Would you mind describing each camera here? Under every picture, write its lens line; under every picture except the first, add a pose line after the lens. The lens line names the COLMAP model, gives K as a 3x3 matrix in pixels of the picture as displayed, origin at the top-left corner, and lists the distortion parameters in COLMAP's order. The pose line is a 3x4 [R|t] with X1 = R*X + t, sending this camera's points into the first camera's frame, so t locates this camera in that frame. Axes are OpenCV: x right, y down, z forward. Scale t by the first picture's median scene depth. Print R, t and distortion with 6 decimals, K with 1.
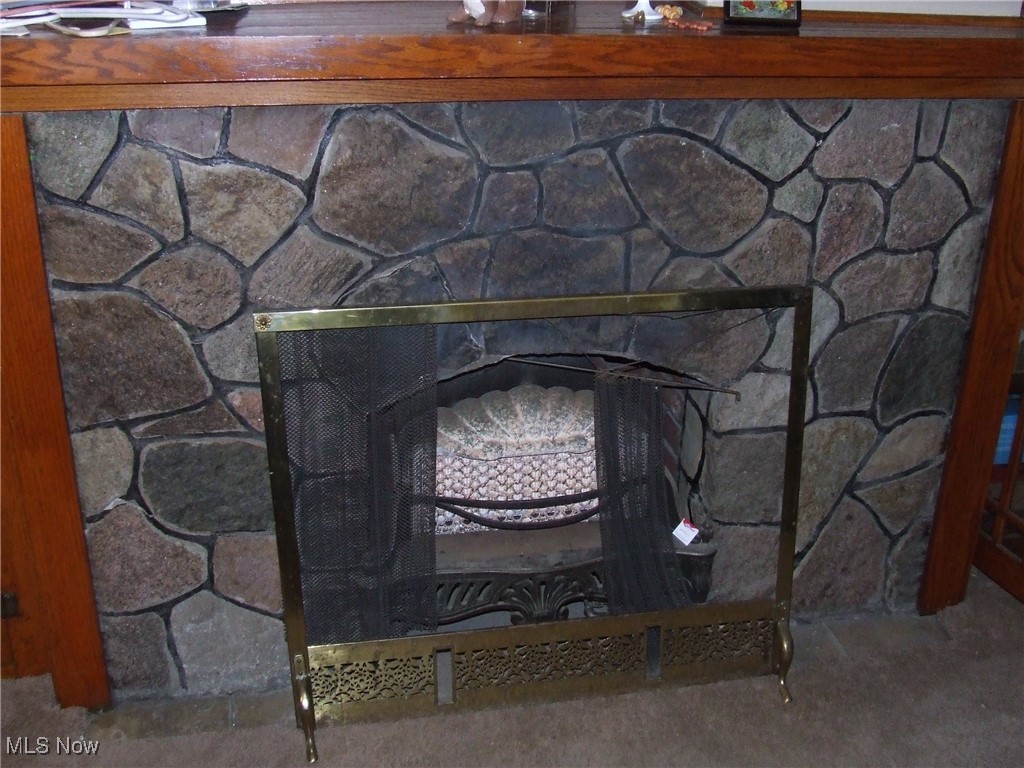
lens RADIAL K [[1132.6, 0, 511.0], [0, 1132.6, 376.1], [0, 0, 1]] dist [-0.070342, 0.000000]
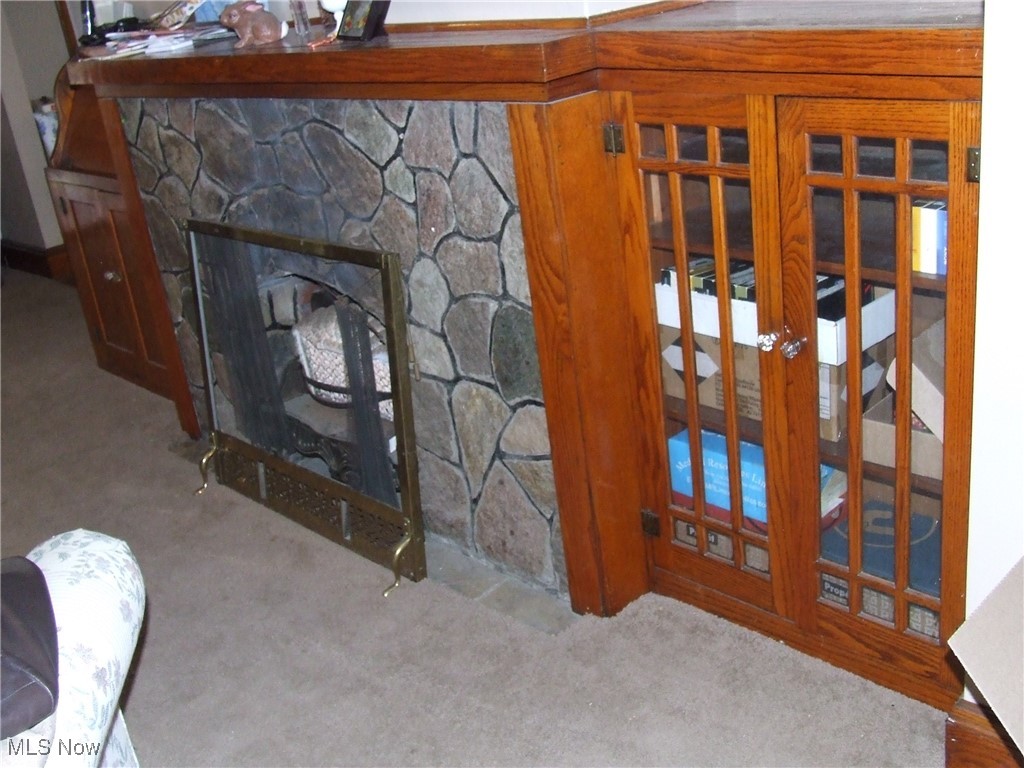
lens RADIAL K [[1132.6, 0, 512.0], [0, 1132.6, 387.0], [0, 0, 1]] dist [-0.070342, 0.000000]
pose [[0.525853, 0.237082, -0.816866, 1.367495], [-0.200692, 0.967837, 0.151704, -0.153338], [0.826560, 0.084165, 0.556521, 0.446755]]
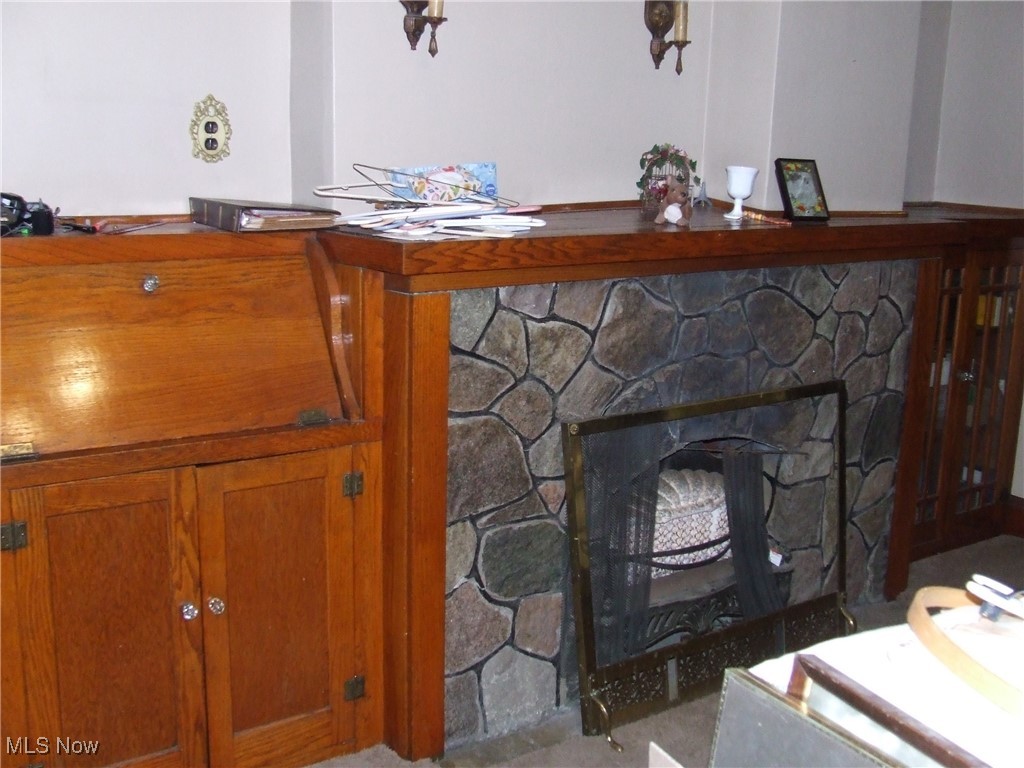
lens RADIAL K [[1132.6, 0, 513.1], [0, 1132.6, 386.9], [0, 0, 1]] dist [-0.070342, 0.000000]
pose [[0.917705, -0.085708, 0.387906, -0.779437], [0.149463, 0.979196, -0.137246, 0.079030], [-0.368073, 0.183929, 0.911424, -0.271269]]
